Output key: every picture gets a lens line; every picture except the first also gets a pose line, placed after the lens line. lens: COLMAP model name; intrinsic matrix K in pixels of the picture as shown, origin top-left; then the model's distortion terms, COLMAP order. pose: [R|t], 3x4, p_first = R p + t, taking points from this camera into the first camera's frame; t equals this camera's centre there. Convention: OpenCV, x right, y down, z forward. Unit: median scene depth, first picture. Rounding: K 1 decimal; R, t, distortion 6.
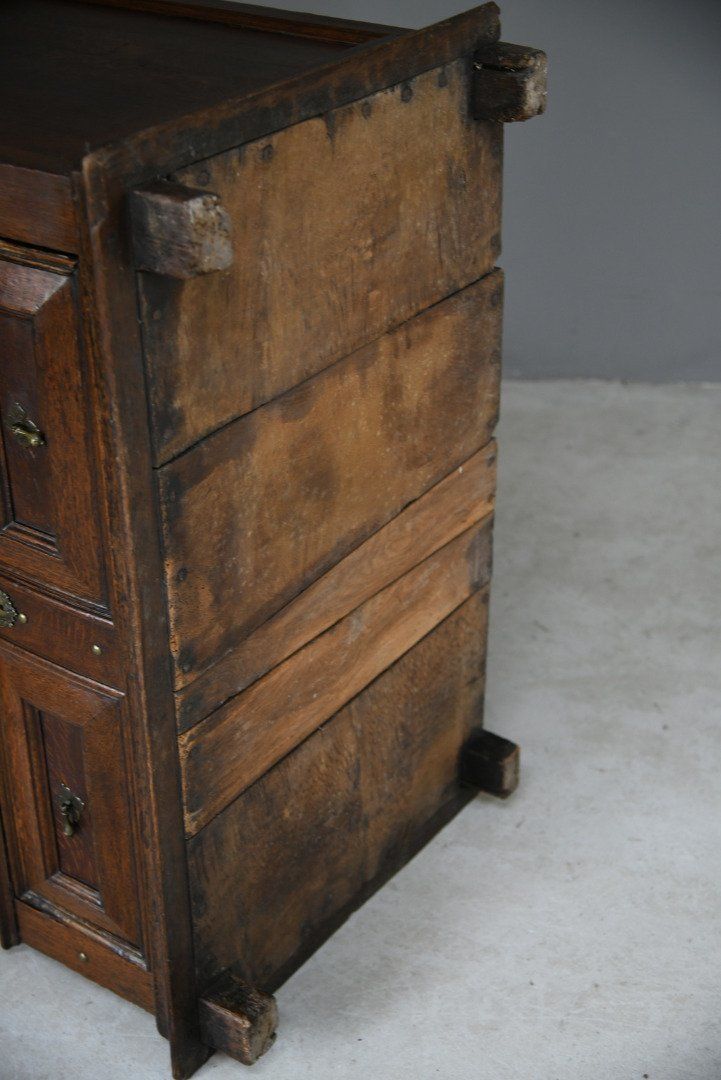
lens RADIAL K [[1664.6, 0, 359.1], [0, 1664.6, 538.8], [0, 0, 1]] dist [-0.049995, 0.000000]
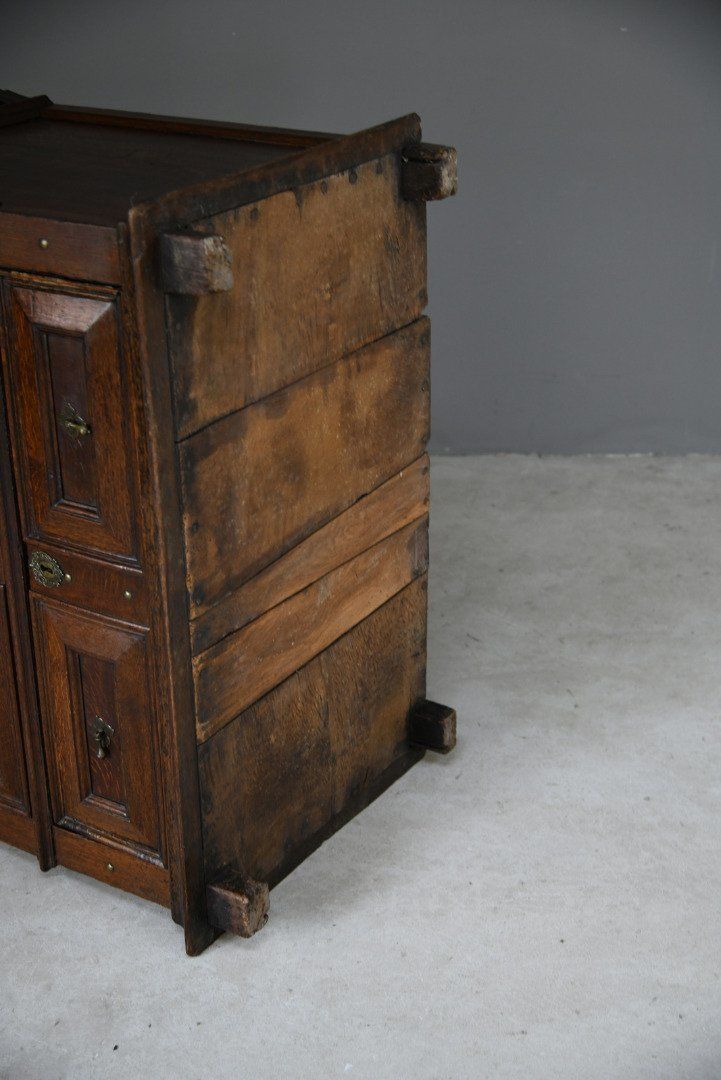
lens RADIAL K [[1664.6, 0, 363.7], [0, 1664.6, 542.2], [0, 0, 1]] dist [-0.049995, 0.000000]
pose [[0.998966, -0.023801, 0.038738, -0.020233], [0.027322, 0.995286, -0.093059, 0.140167], [-0.036341, 0.094022, 0.994907, -0.289169]]
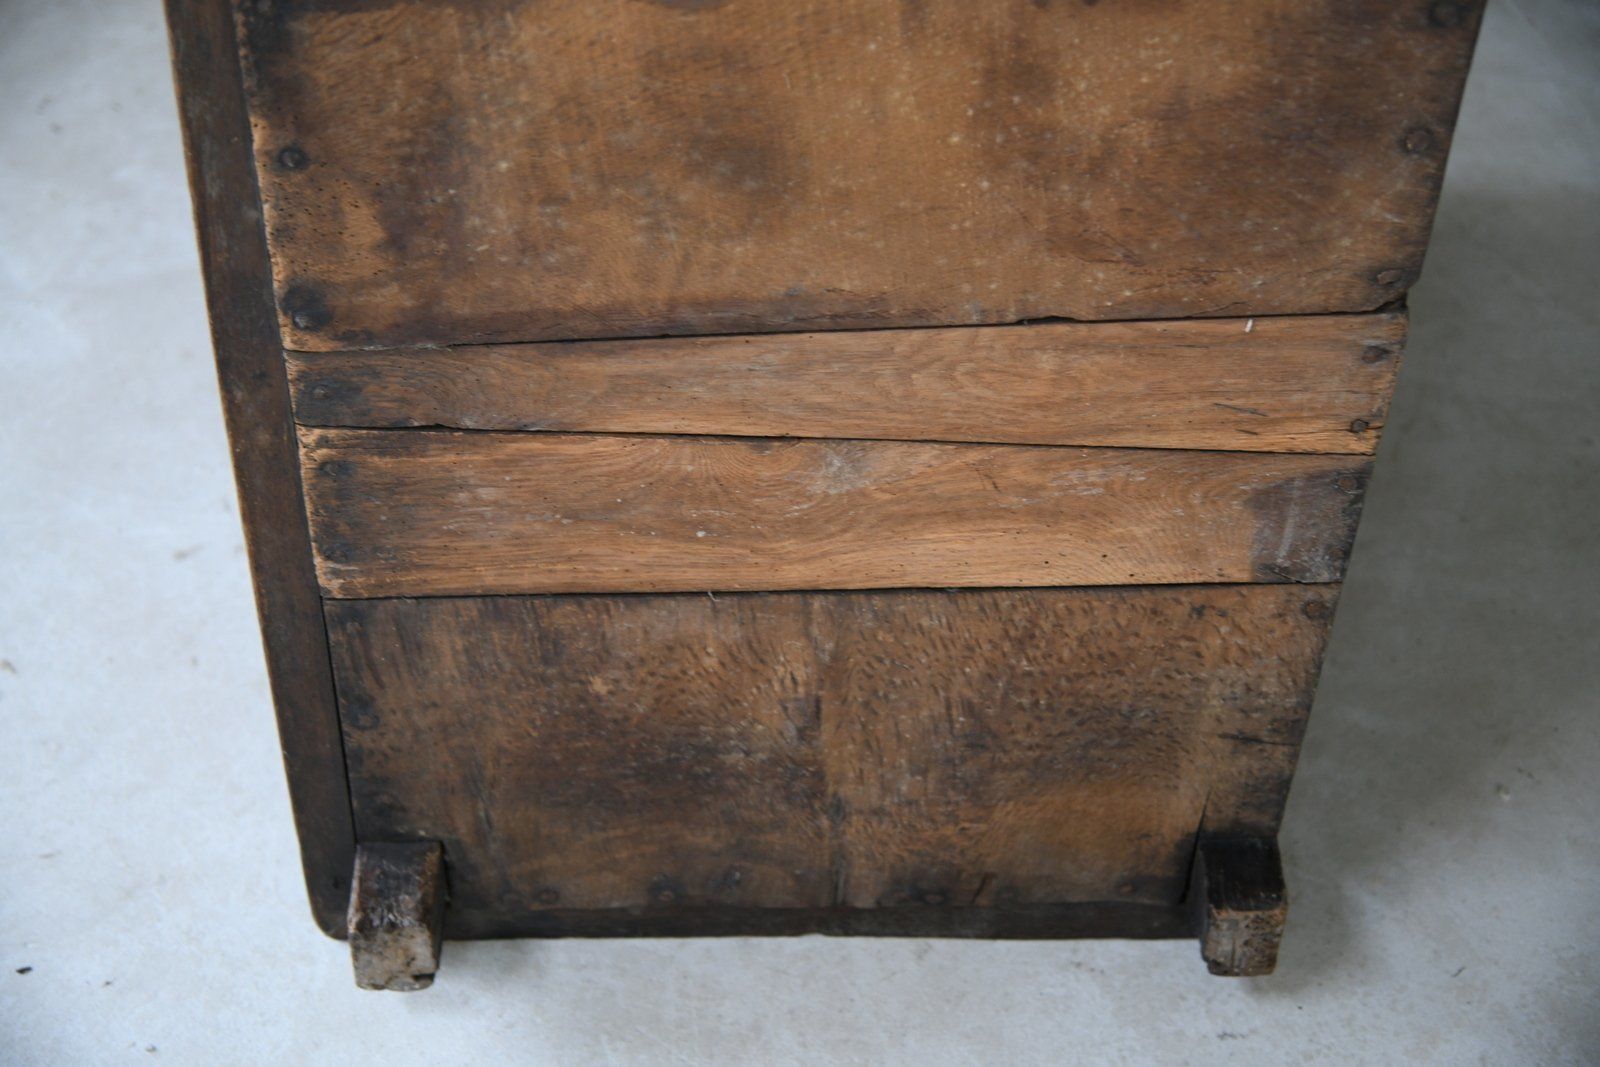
lens RADIAL K [[2466.1, 0, 793.0], [0, 2466.1, 530.3], [0, 0, 1]] dist [-0.049995, 0.000000]
pose [[0.599585, 0.567038, -0.564770, 0.431887], [-0.430502, 0.823411, 0.369678, -0.206762], [0.674660, 0.021481, 0.737816, 0.462193]]
